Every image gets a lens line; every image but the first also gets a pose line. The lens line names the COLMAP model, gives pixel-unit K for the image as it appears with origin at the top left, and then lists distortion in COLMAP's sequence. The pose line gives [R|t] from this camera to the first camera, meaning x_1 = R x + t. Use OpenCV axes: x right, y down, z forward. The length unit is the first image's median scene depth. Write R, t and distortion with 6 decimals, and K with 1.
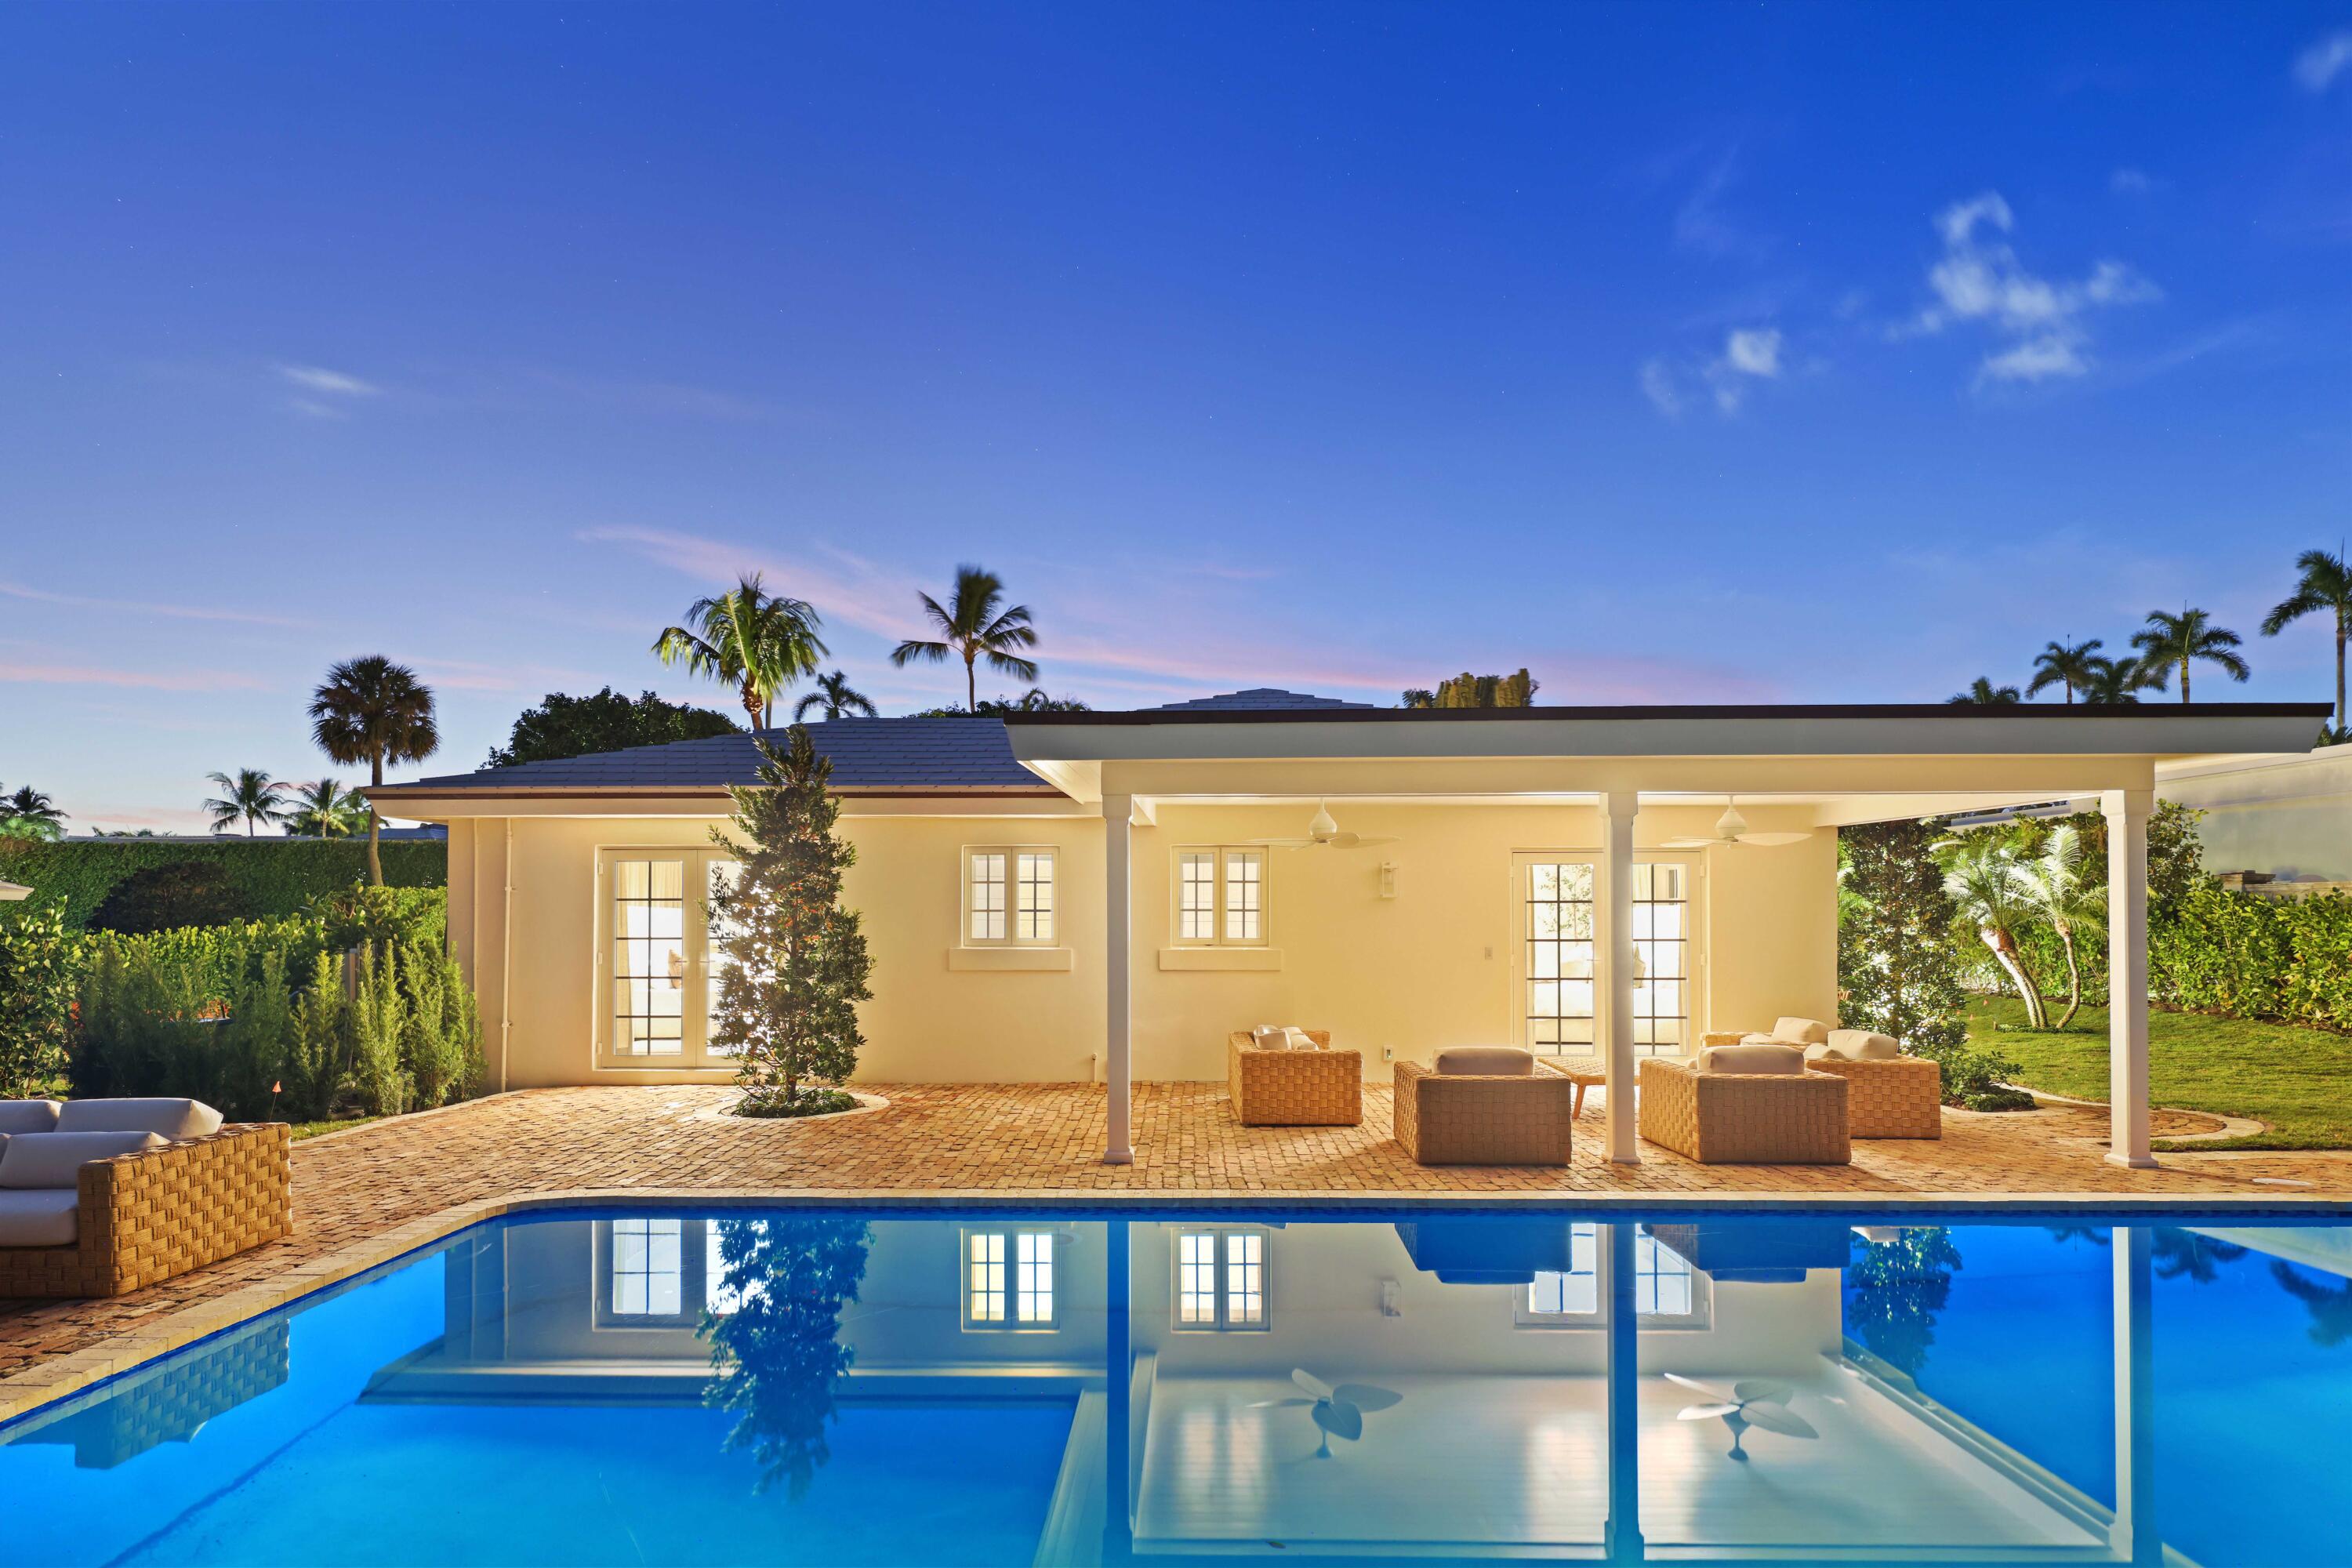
lens RADIAL K [[1133.2, 0, 1154.9], [0, 1133.2, 820.4], [0, 0, 1]] dist [0.005214, -0.000851]
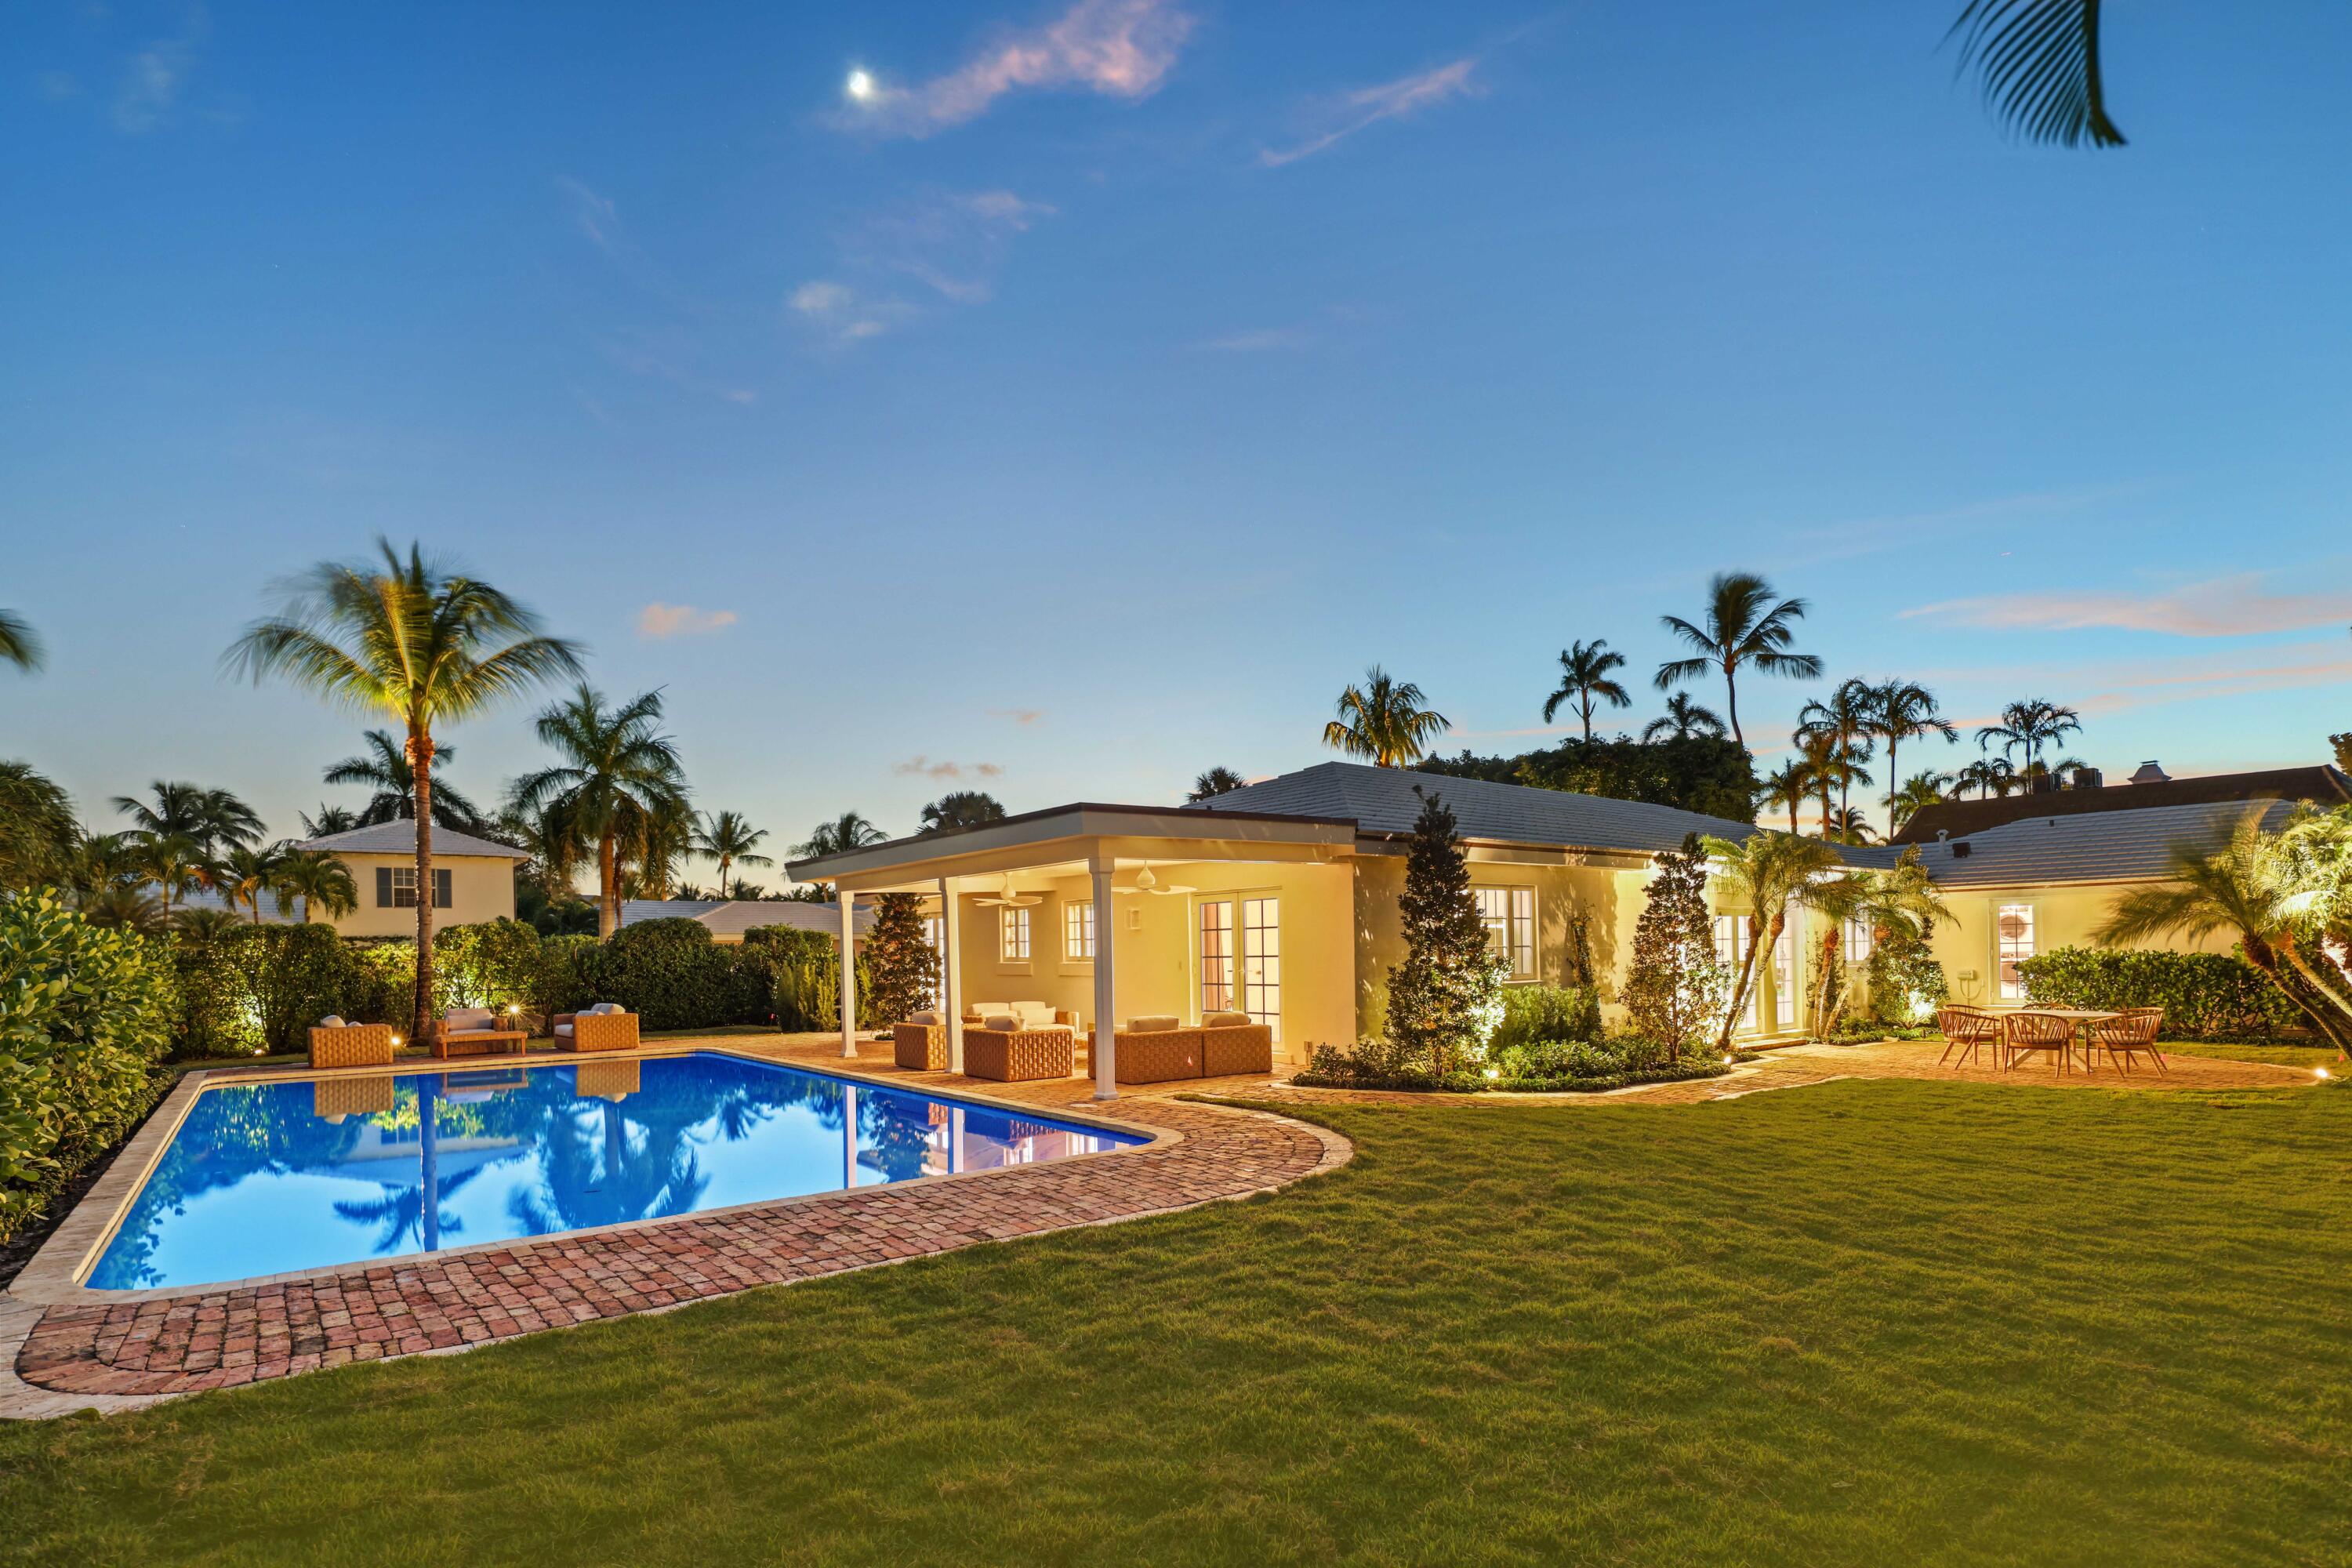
lens RADIAL K [[1133.2, 0, 1164.0], [0, 1133.2, 847.7], [0, 0, 1]] dist [0.005214, -0.000851]
pose [[0.630746, -0.081368, -0.771712, 0.427678], [0.084147, 0.995795, -0.036218, 0.005108], [0.771414, -0.042093, 0.634940, 0.018316]]
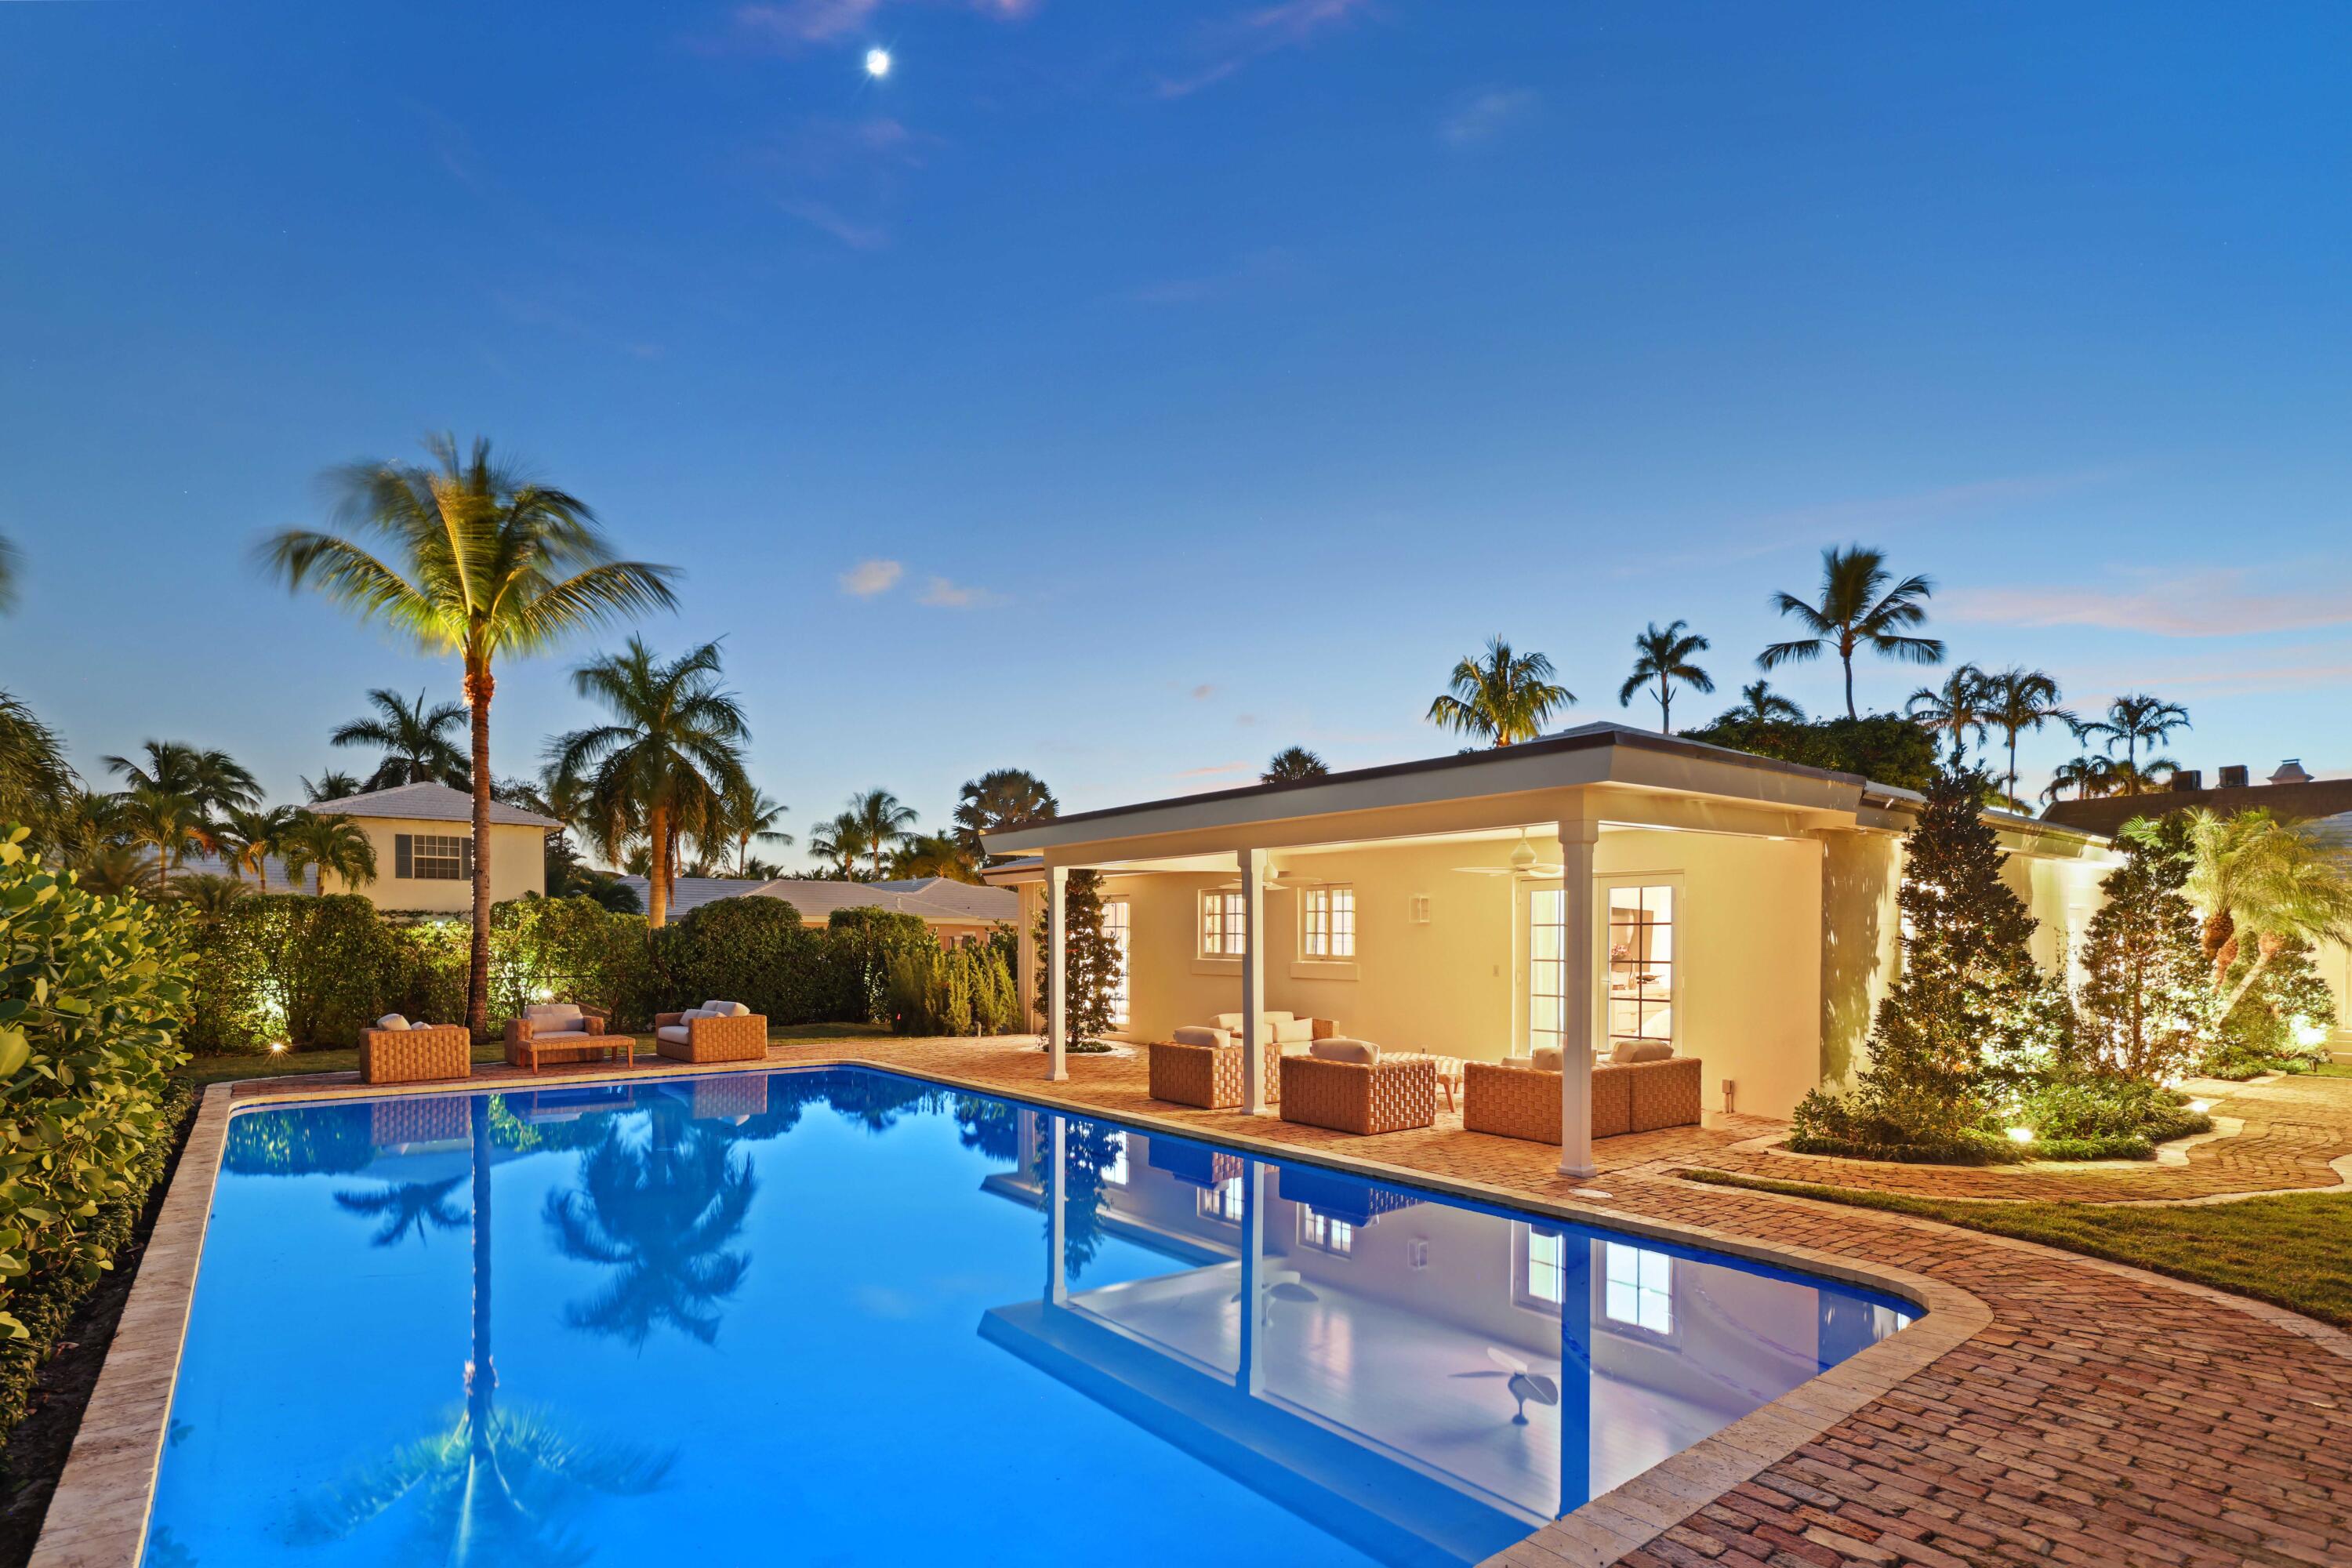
lens RADIAL K [[1133.2, 0, 1157.8], [0, 1133.2, 845.4], [0, 0, 1]] dist [0.005214, -0.000851]
pose [[0.634684, -0.062309, -0.770255, 0.288710], [0.064470, 0.997539, -0.027572, 0.000537], [0.770077, -0.032159, 0.637139, 0.007640]]
